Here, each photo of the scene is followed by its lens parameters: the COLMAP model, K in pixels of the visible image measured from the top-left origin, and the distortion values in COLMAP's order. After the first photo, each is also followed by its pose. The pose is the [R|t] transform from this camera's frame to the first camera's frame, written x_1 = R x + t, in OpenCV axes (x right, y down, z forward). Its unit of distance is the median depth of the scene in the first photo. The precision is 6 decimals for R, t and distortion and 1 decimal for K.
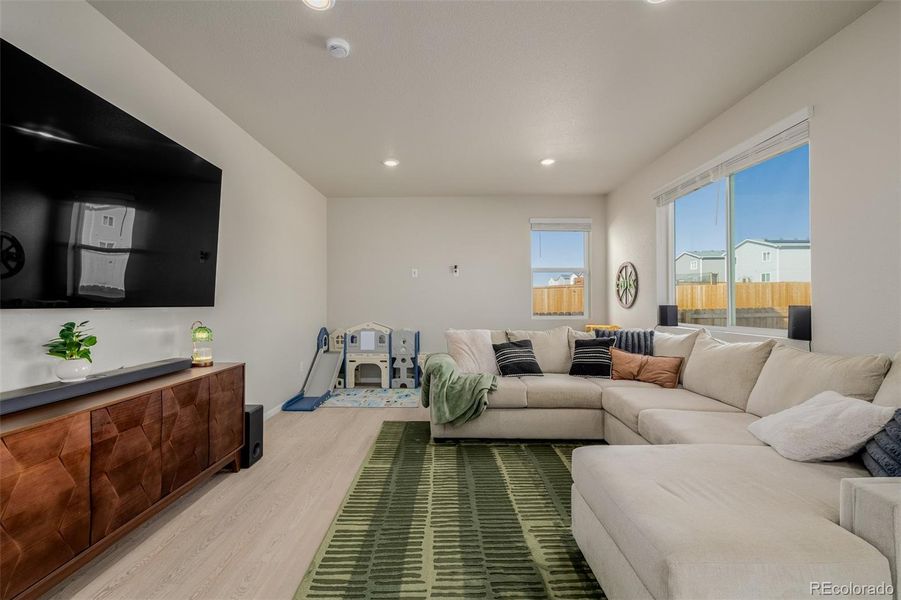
lens RADIAL K [[376.7, 0, 444.8], [0, 376.7, 301.4], [0, 0, 1]] dist [0.000828, -0.000540]
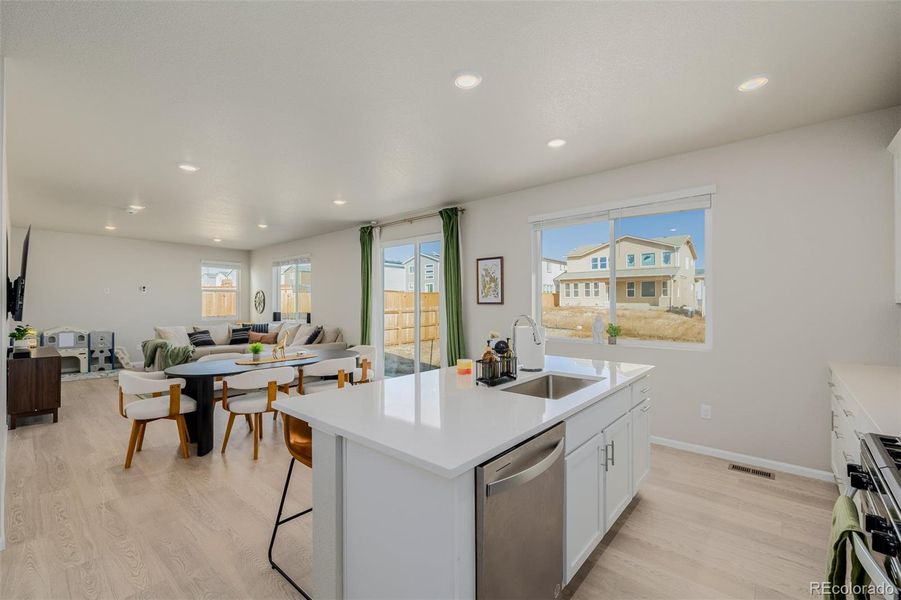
lens RADIAL K [[376.7, 0, 450.8], [0, 376.7, 301.4], [0, 0, 1]] dist [0.000828, -0.000540]
pose [[0.636144, 0.006691, 0.771542, -0.597822], [-0.004772, 0.999977, -0.004738, -0.057747], [-0.771556, -0.000668, 0.636161, -1.525442]]
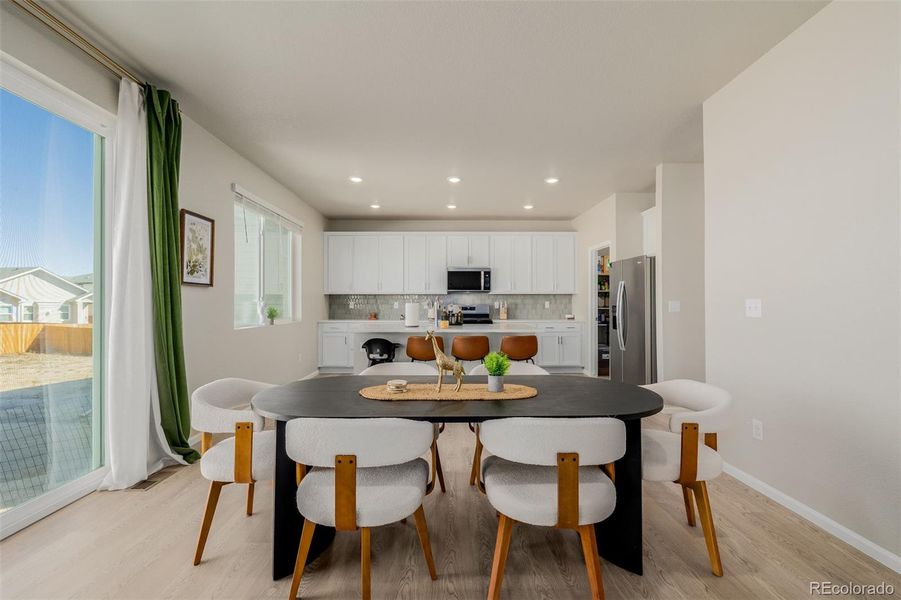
lens RADIAL K [[376.7, 0, 451.8], [0, 376.7, 301.3], [0, 0, 1]] dist [0.000828, -0.000540]
pose [[-0.998975, 0.005051, -0.044983, 0.050663], [0.005561, 0.999922, -0.011205, 0.002353], [0.044923, -0.011444, -0.998925, 0.352447]]
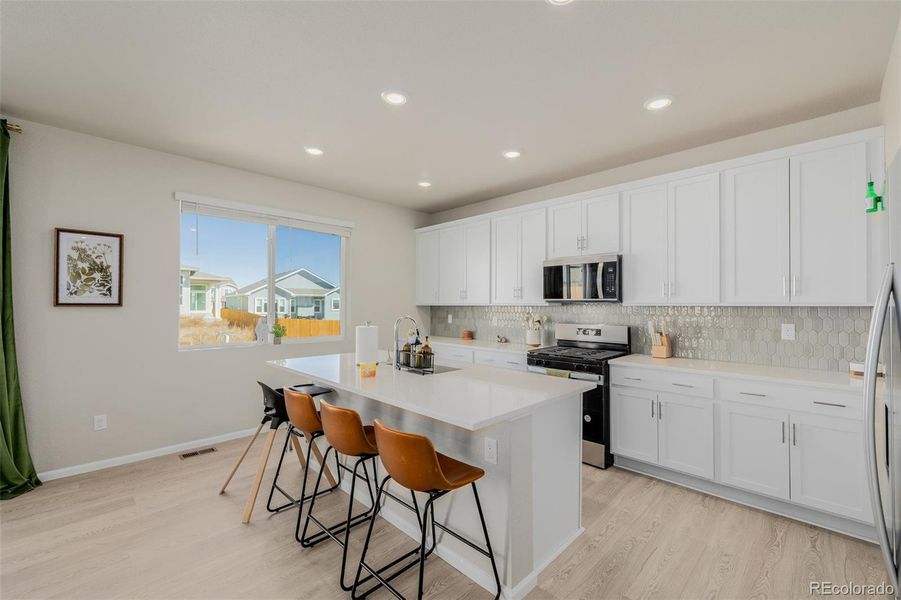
lens RADIAL K [[376.7, 0, 448.6], [0, 376.7, 303.3], [0, 0, 1]] dist [0.000828, -0.000540]
pose [[-0.723027, 0.005561, 0.690797, -0.635247], [-0.003625, 0.999923, -0.011843, -0.053263], [-0.690810, -0.011068, -0.722951, -0.614437]]
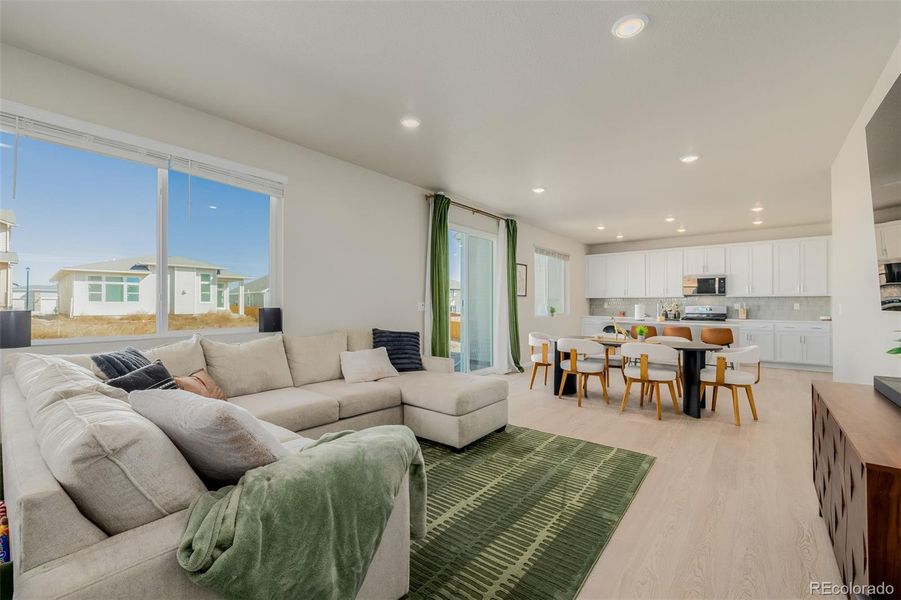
lens RADIAL K [[376.7, 0, 452.2], [0, 376.7, 298.3], [0, 0, 1]] dist [0.000828, -0.000540]
pose [[-0.791239, 0.011000, 0.611408, -0.342898], [-0.002380, 0.999775, -0.021067, 0.004816], [-0.611502, -0.018124, -0.791035, 1.300496]]
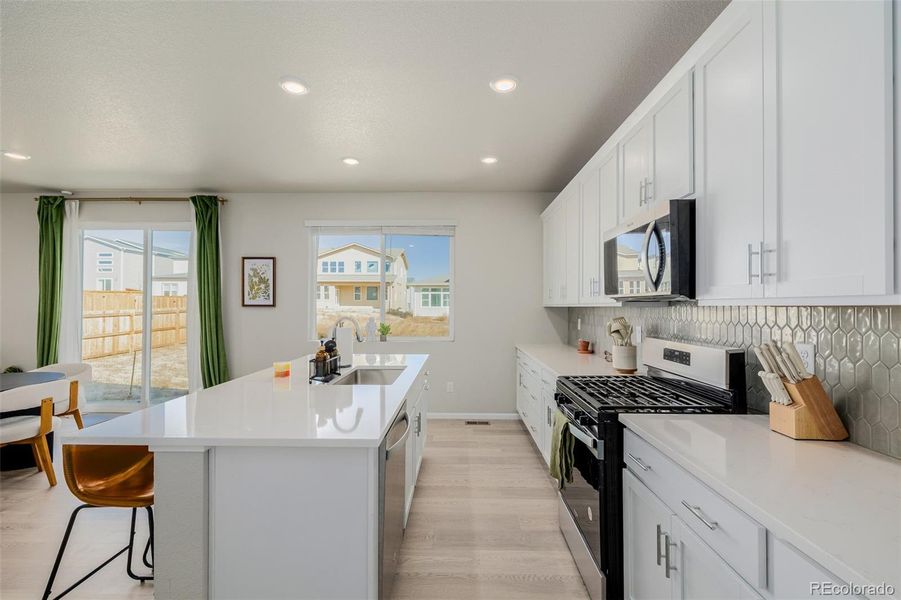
lens RADIAL K [[376.7, 0, 447.9], [0, 376.7, 301.0], [0, 0, 1]] dist [0.000828, -0.000540]
pose [[-0.003235, 0.017351, 0.999844, -0.754479], [-0.007852, 0.999818, -0.017376, -0.056340], [-0.999964, -0.007907, -0.003098, -1.391426]]
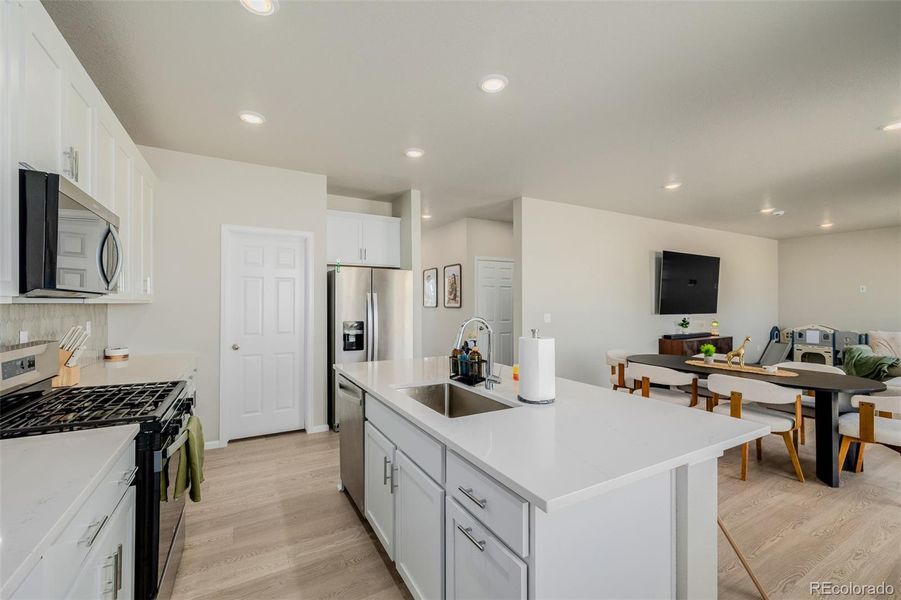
lens RADIAL K [[376.7, 0, 448.3], [0, 376.7, 302.5], [0, 0, 1]] dist [0.000828, -0.000540]
pose [[0.503964, 0.003328, -0.863718, 0.551925], [0.002182, 0.999984, 0.005126, -0.064323], [0.863722, -0.004468, 0.503949, -1.533867]]
